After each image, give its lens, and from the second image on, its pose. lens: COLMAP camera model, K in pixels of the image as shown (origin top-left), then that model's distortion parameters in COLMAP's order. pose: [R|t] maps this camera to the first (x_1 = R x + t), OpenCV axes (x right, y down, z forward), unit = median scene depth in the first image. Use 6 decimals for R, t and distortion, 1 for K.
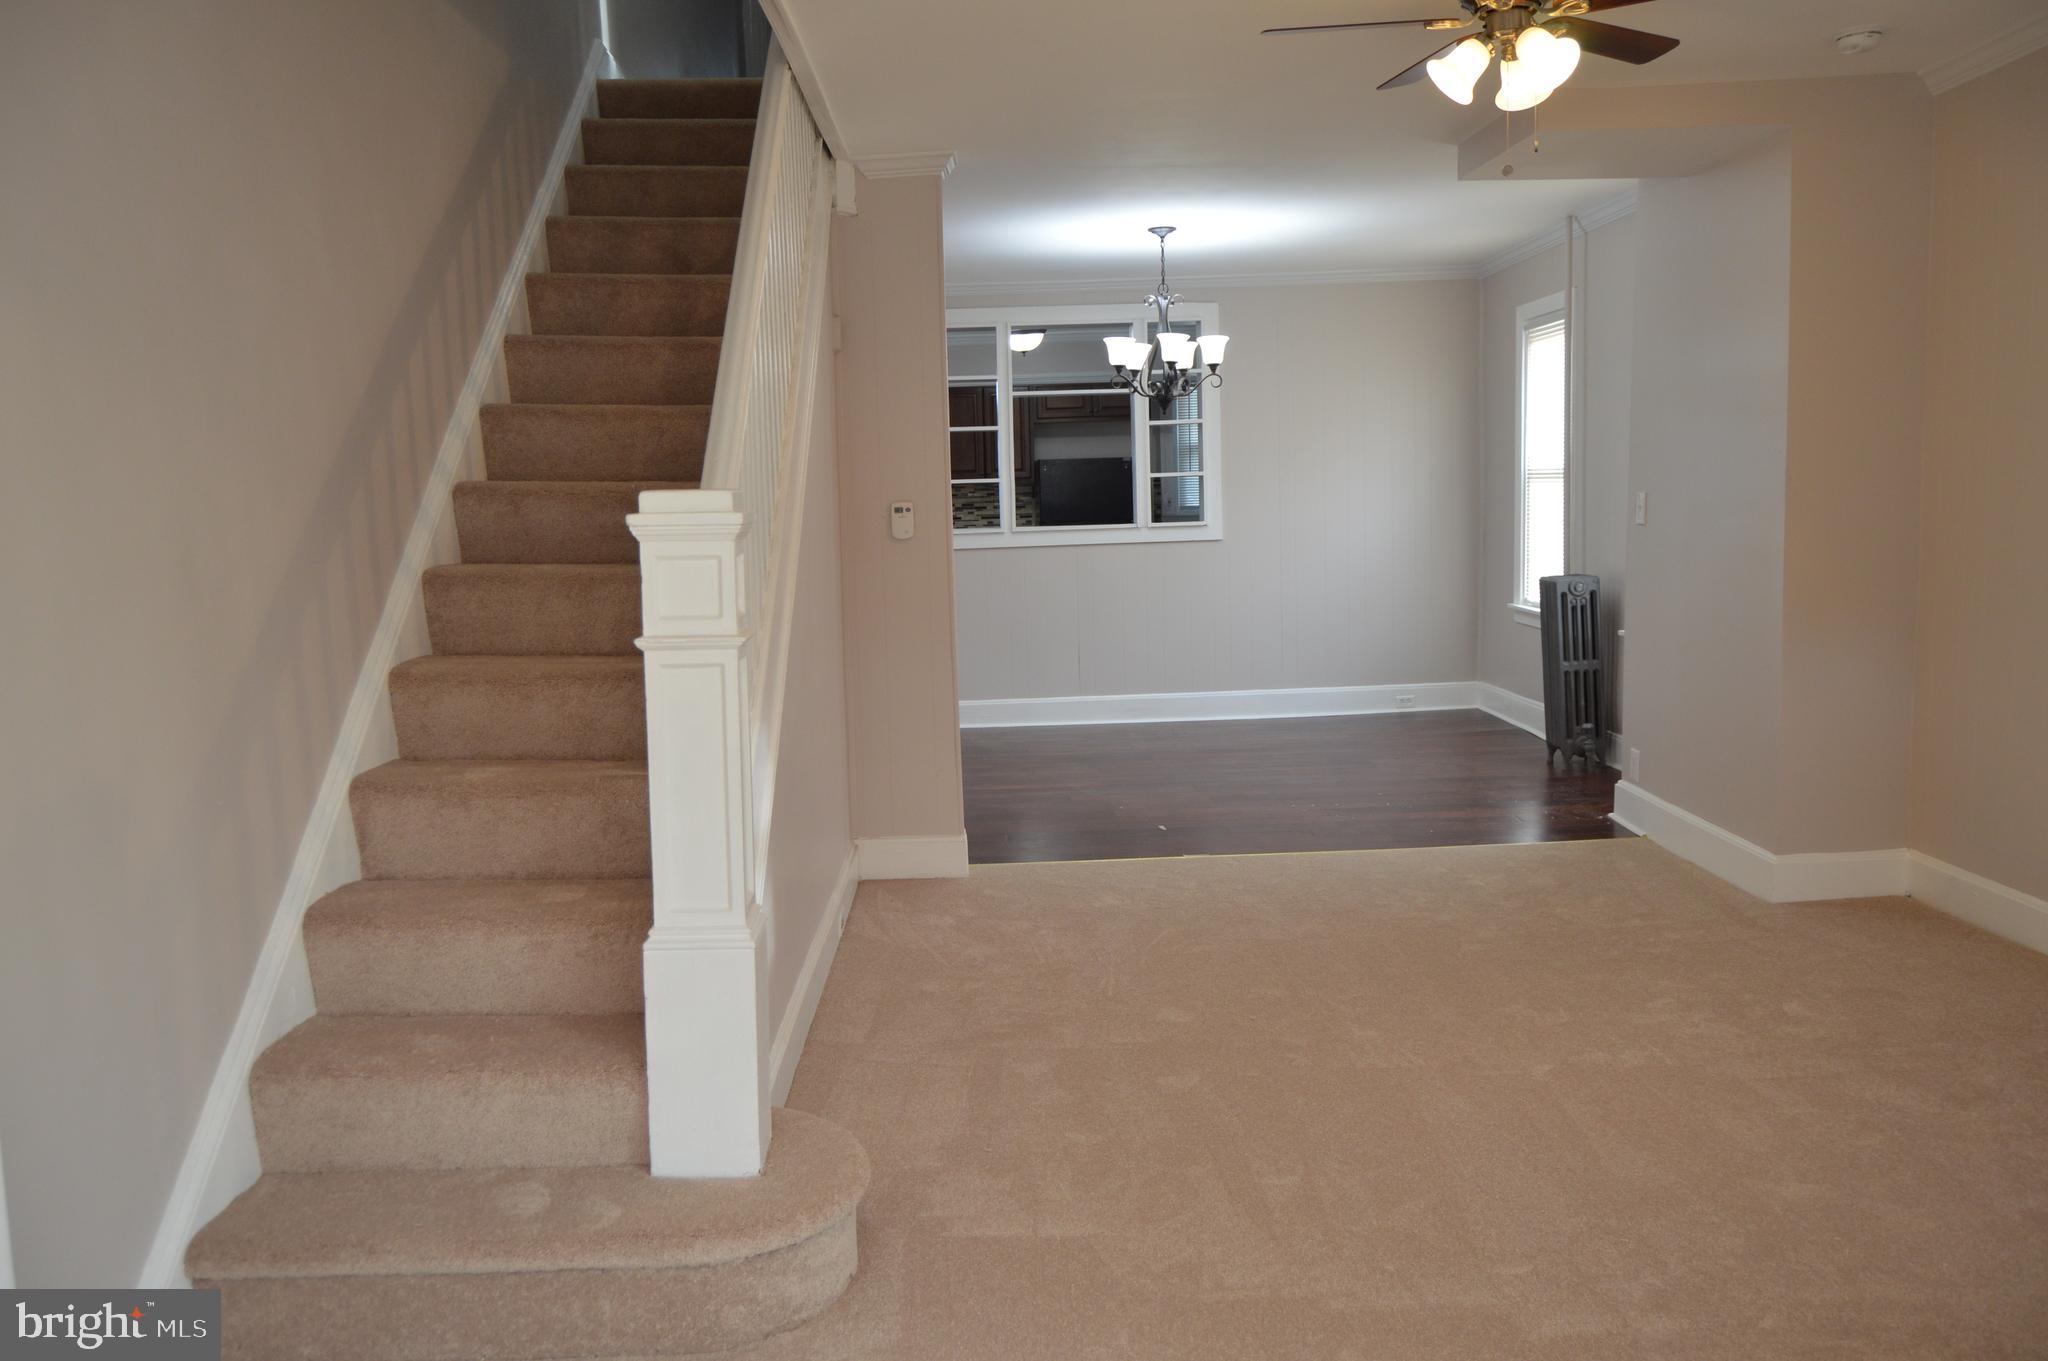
lens RADIAL K [[1607.7, 0, 1046.3], [0, 1607.7, 691.4], [0, 0, 1]] dist [-0.016925, 0.009001]
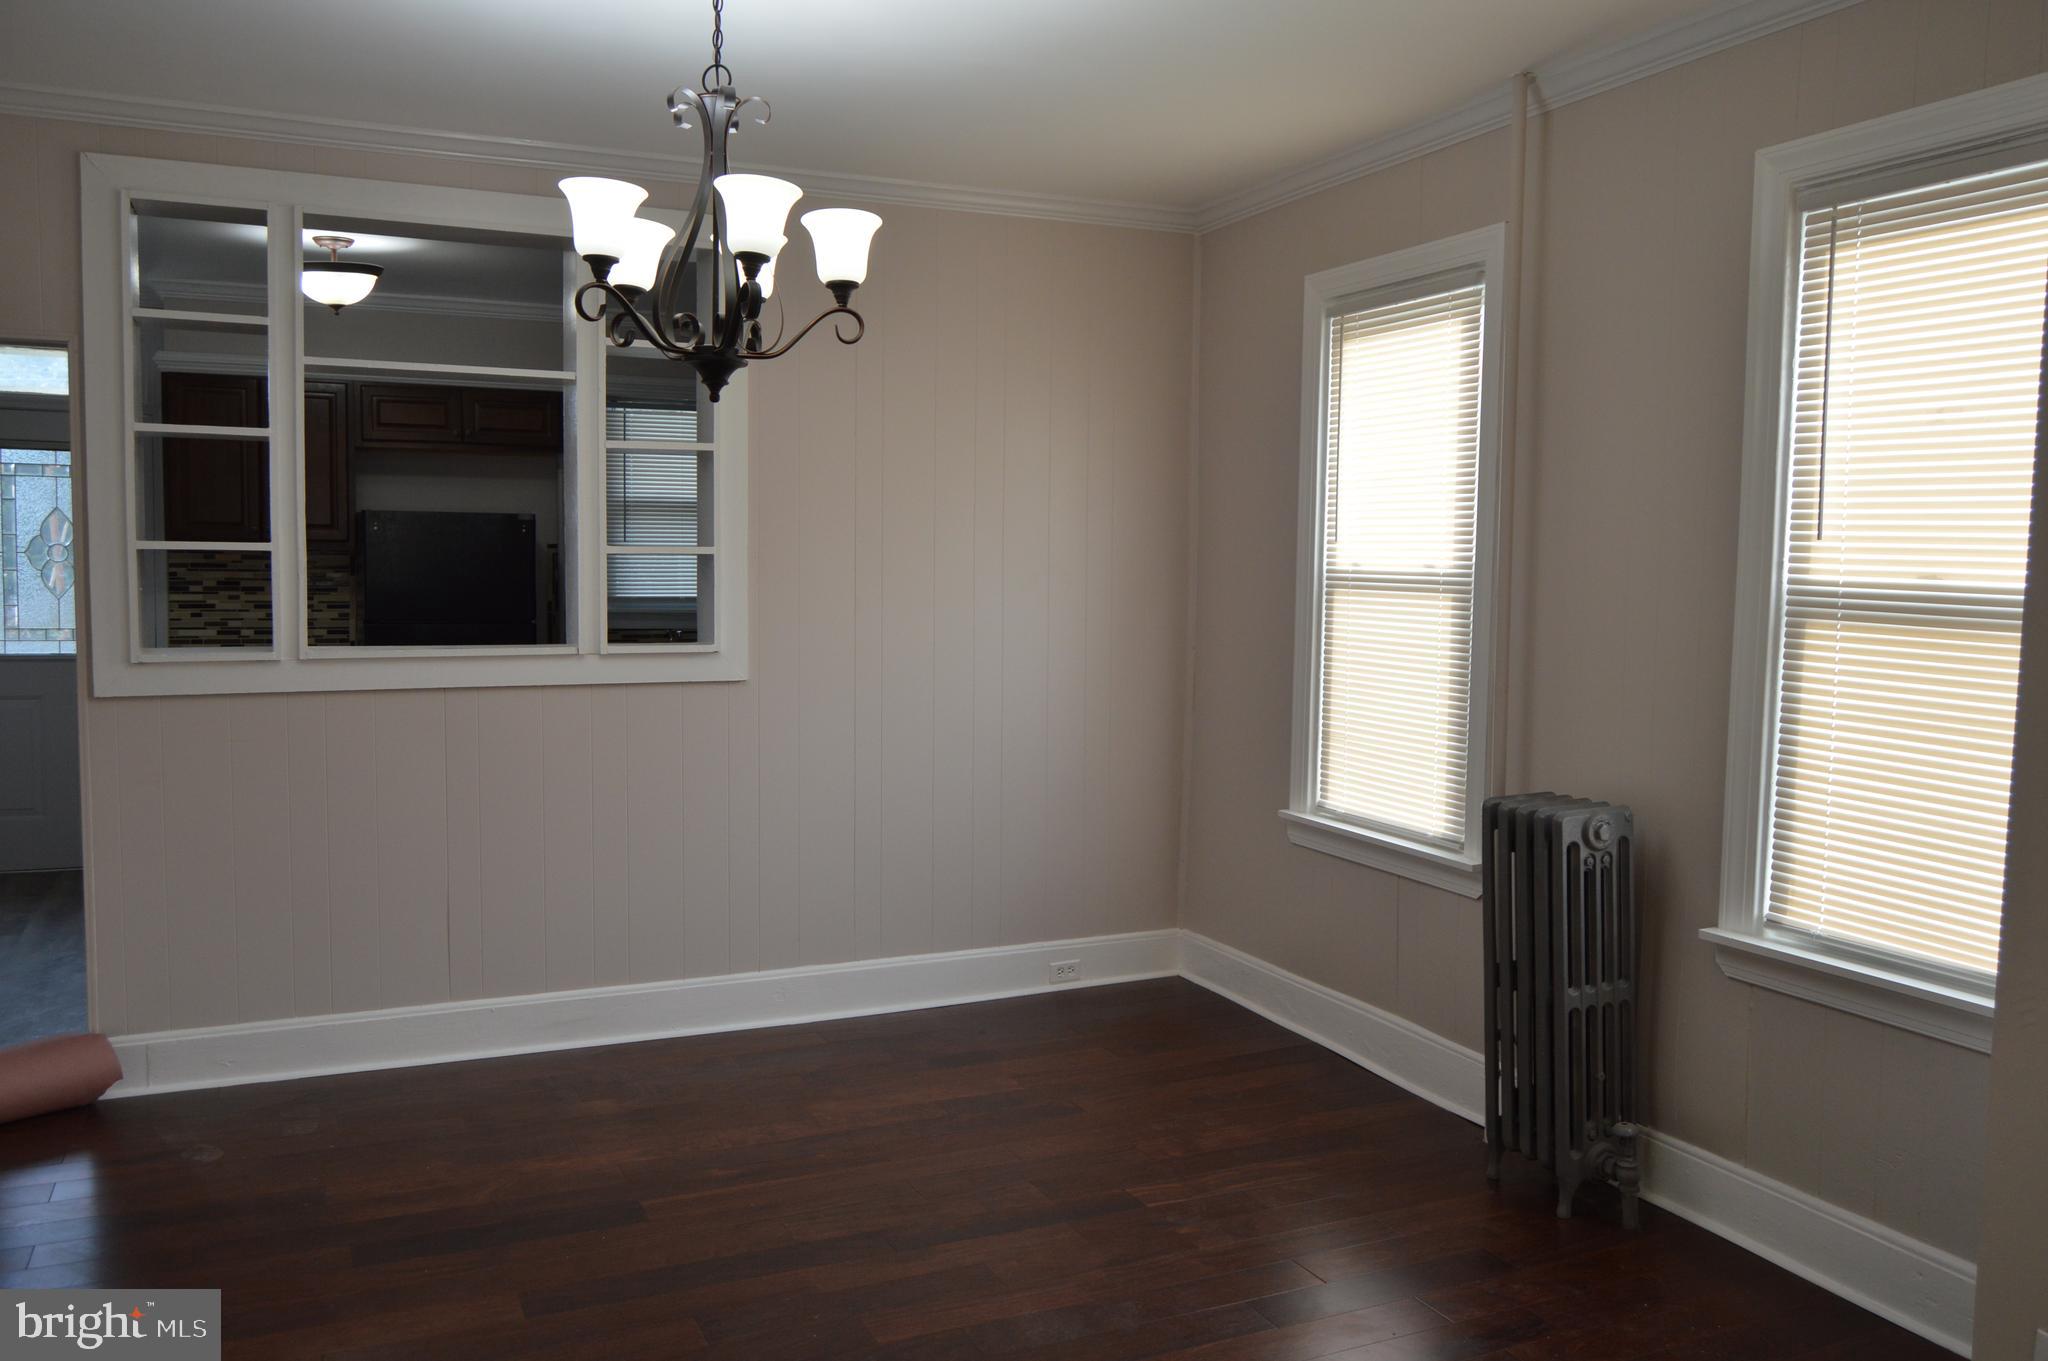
lens RADIAL K [[1607.7, 0, 1031.7], [0, 1607.7, 676.2], [0, 0, 1]] dist [-0.016925, 0.009001]
pose [[0.924466, 0.013879, 0.381011, -0.002161], [0.007148, 0.998531, -0.053718, -0.085529], [-0.381197, 0.052384, 0.923009, 0.623233]]
